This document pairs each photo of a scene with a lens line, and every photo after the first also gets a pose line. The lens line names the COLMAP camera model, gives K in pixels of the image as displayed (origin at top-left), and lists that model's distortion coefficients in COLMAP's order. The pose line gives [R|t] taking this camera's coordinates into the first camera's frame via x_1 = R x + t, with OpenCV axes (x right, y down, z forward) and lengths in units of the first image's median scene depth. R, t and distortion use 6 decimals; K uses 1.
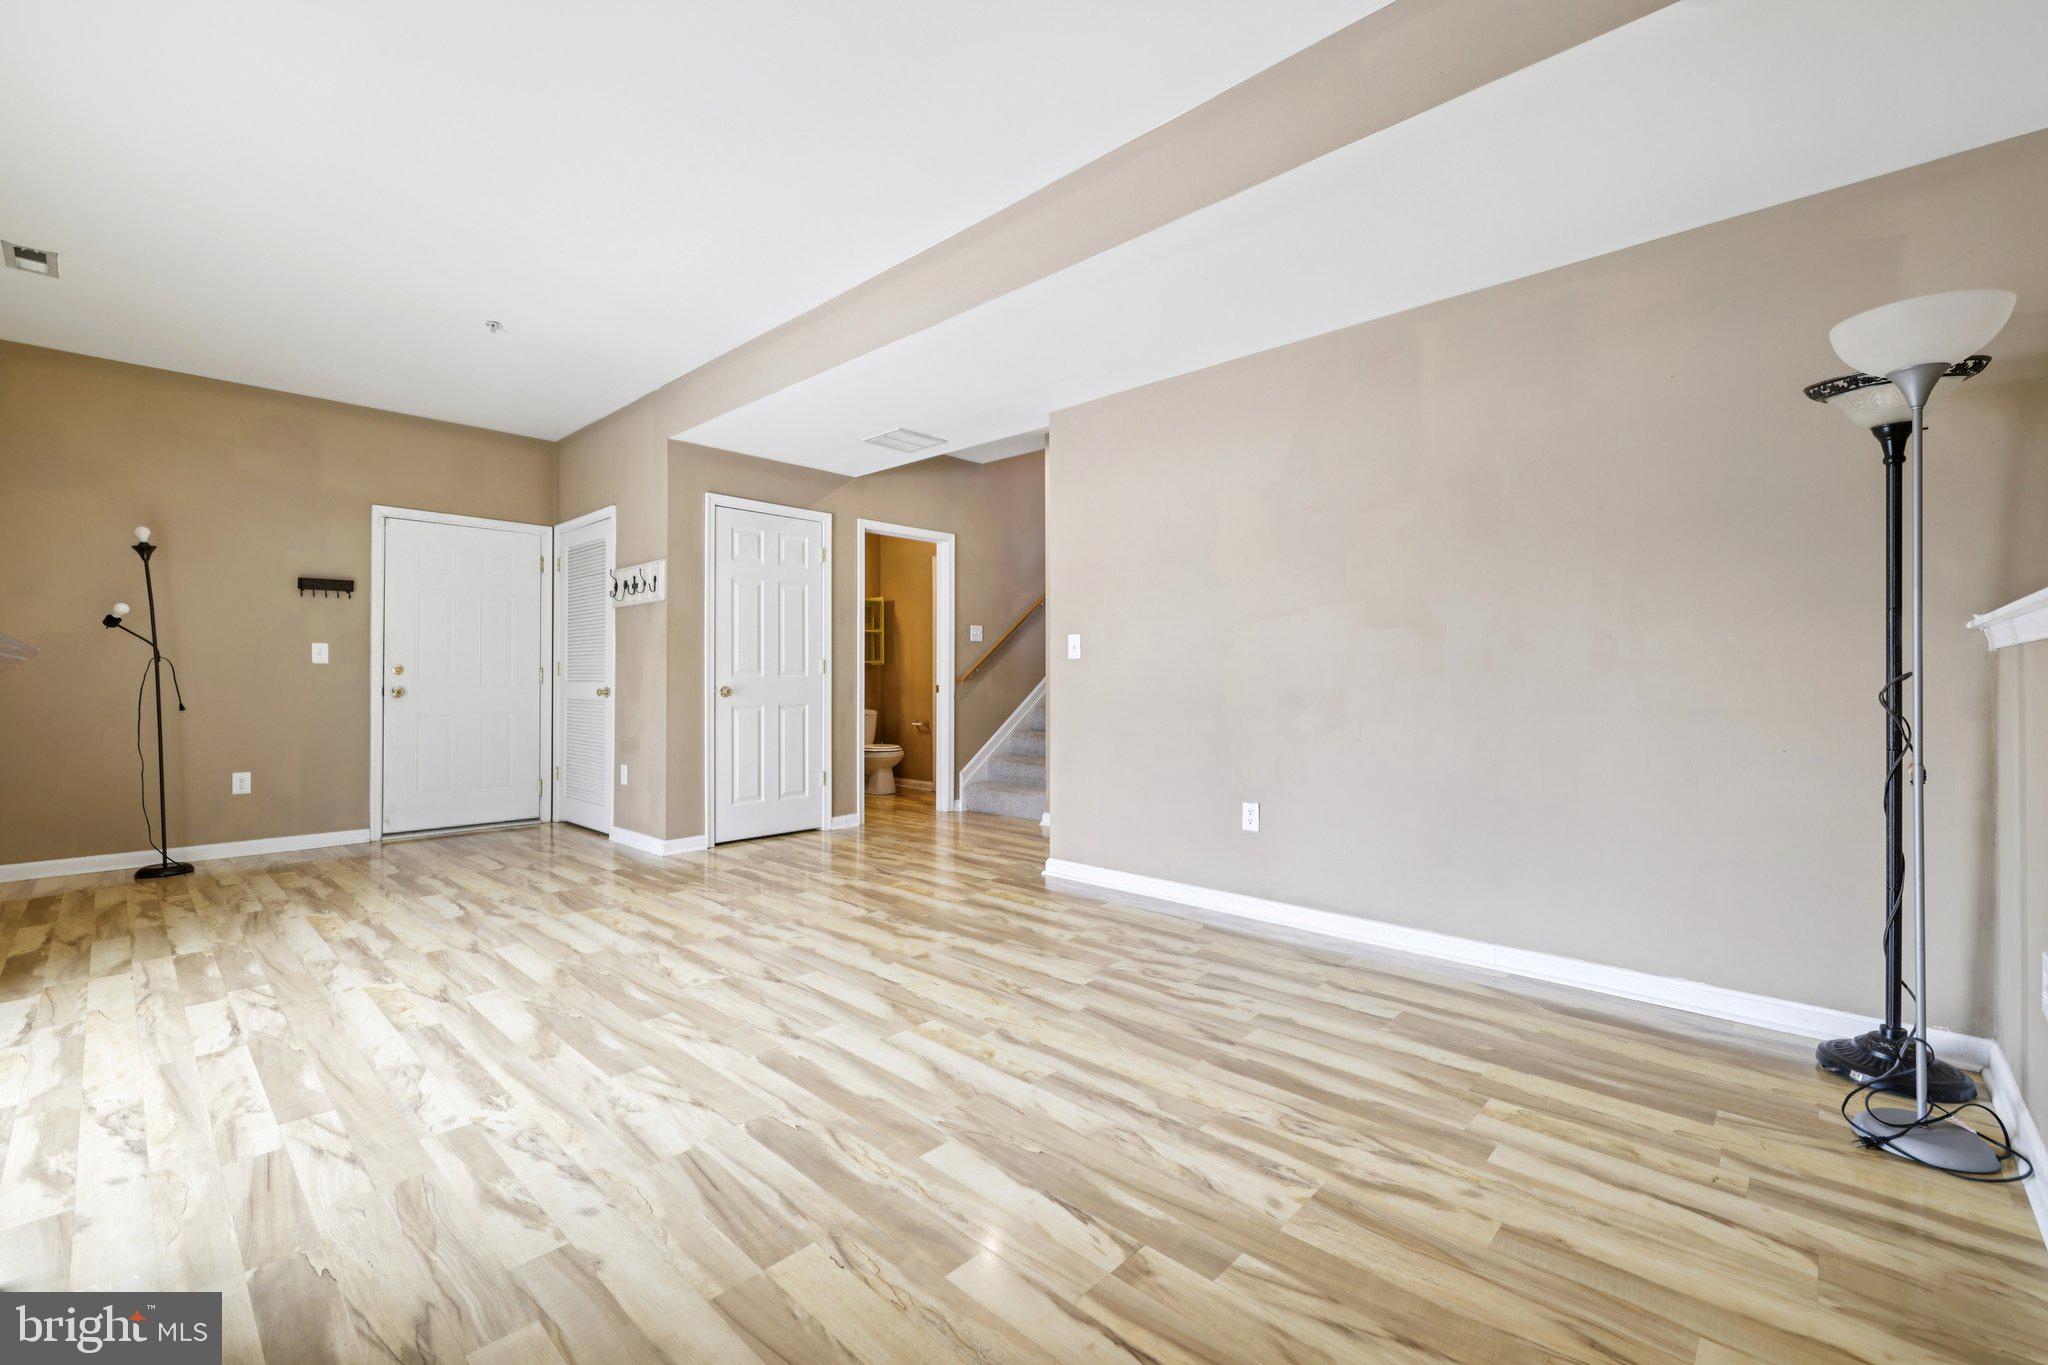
lens RADIAL K [[866.0, 0, 1014.8], [0, 866.0, 676.3], [0, 0, 1]] dist [-0.002981, 0.001064]
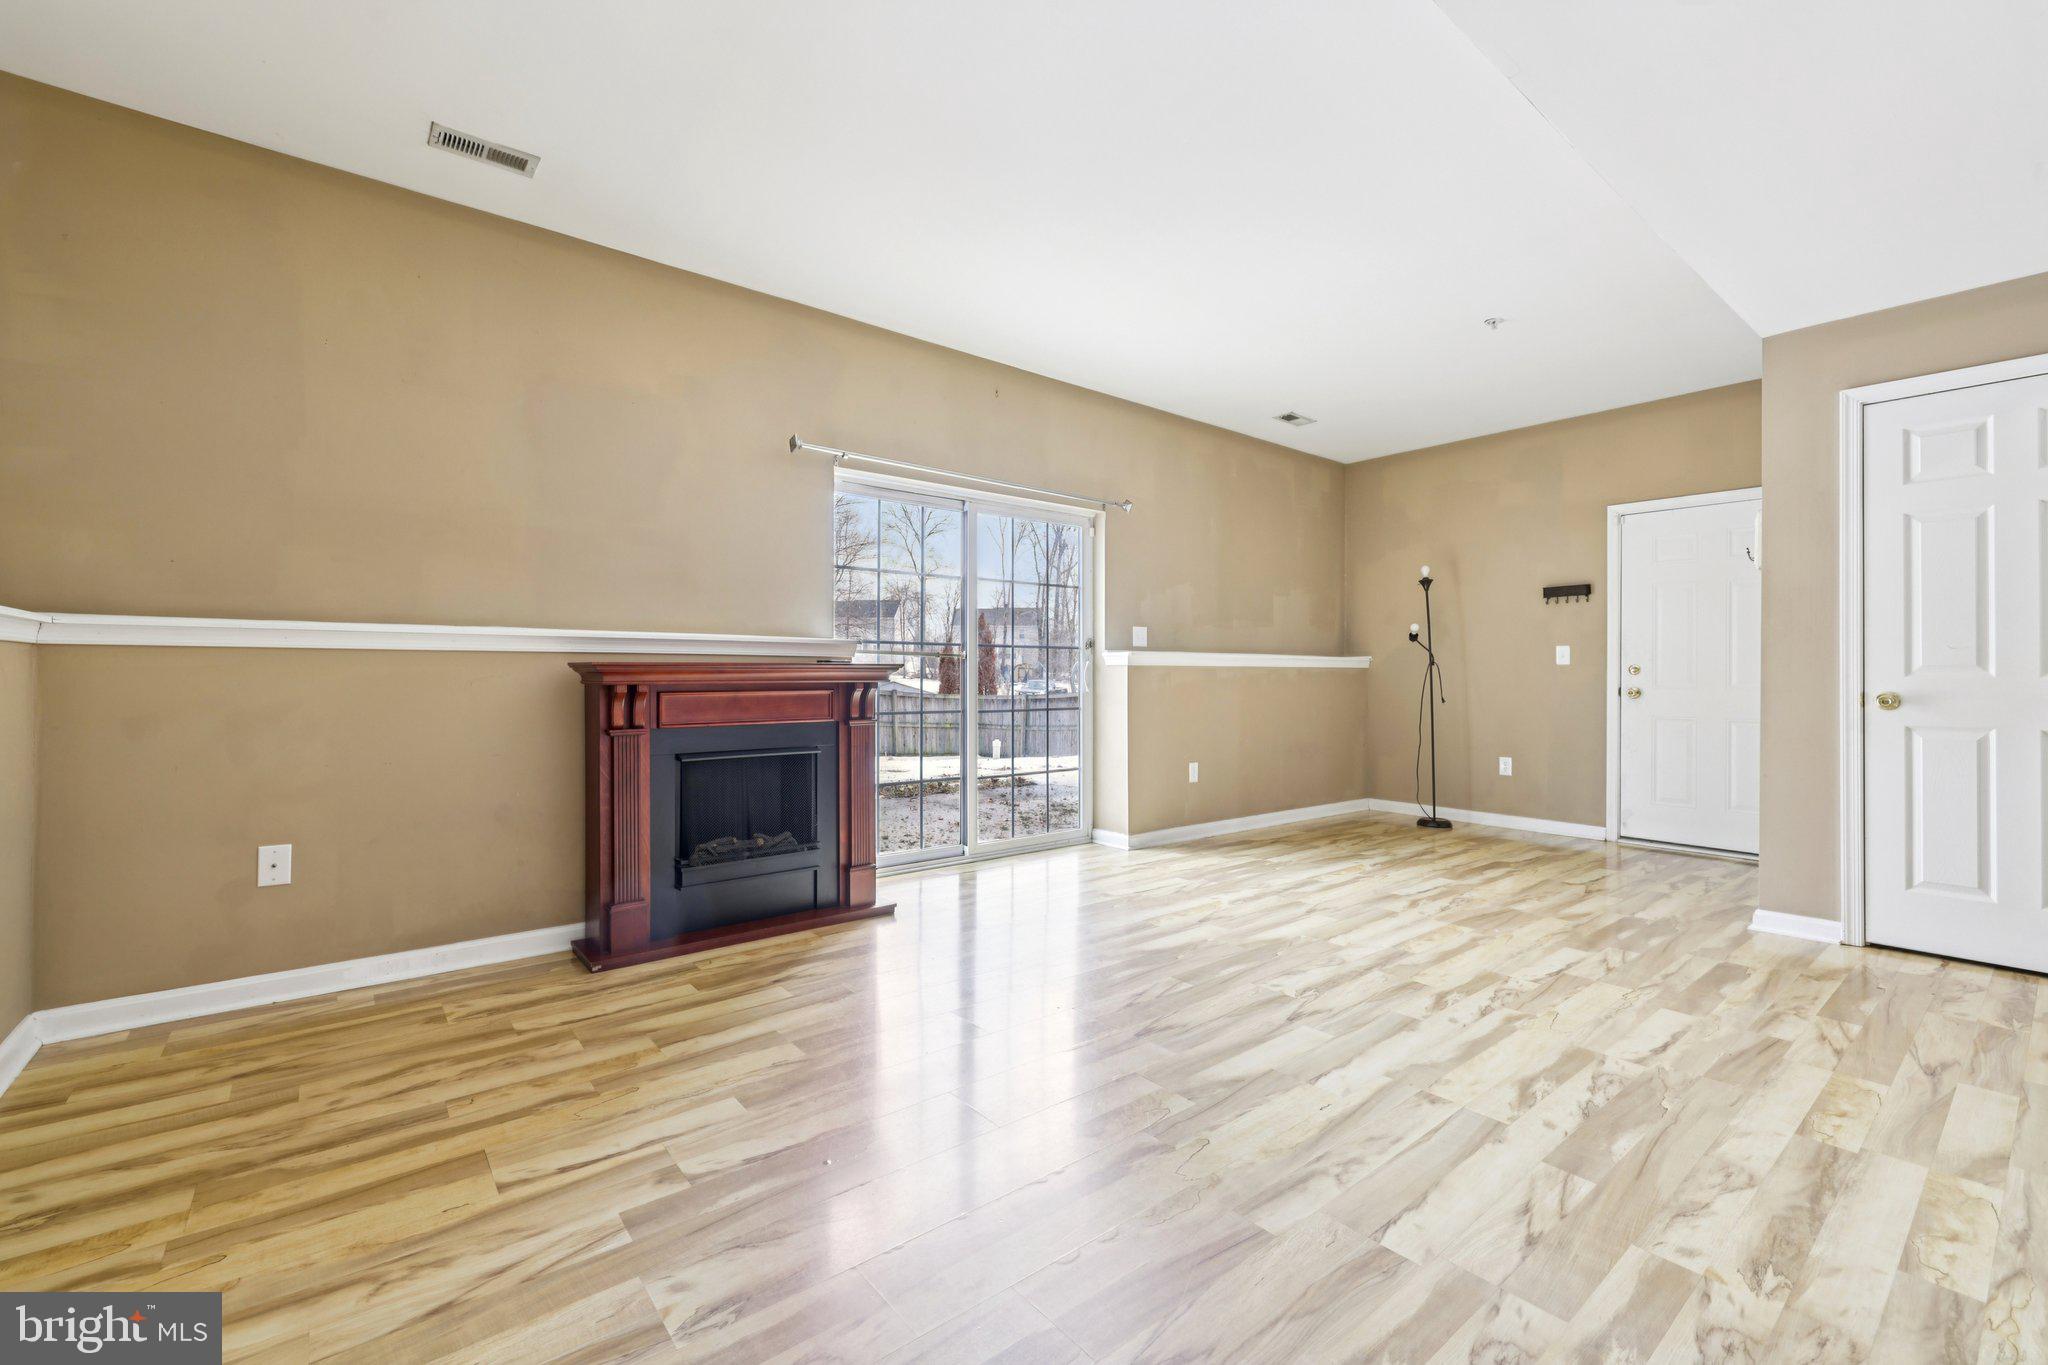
lens RADIAL K [[866.0, 0, 1018.9], [0, 866.0, 678.2], [0, 0, 1]] dist [-0.002981, 0.001064]
pose [[-0.139202, 0.001371, -0.990263, 0.531598], [-0.002200, 0.999996, 0.001694, 0.002430], [0.990262, 0.002414, -0.139199, 0.701936]]
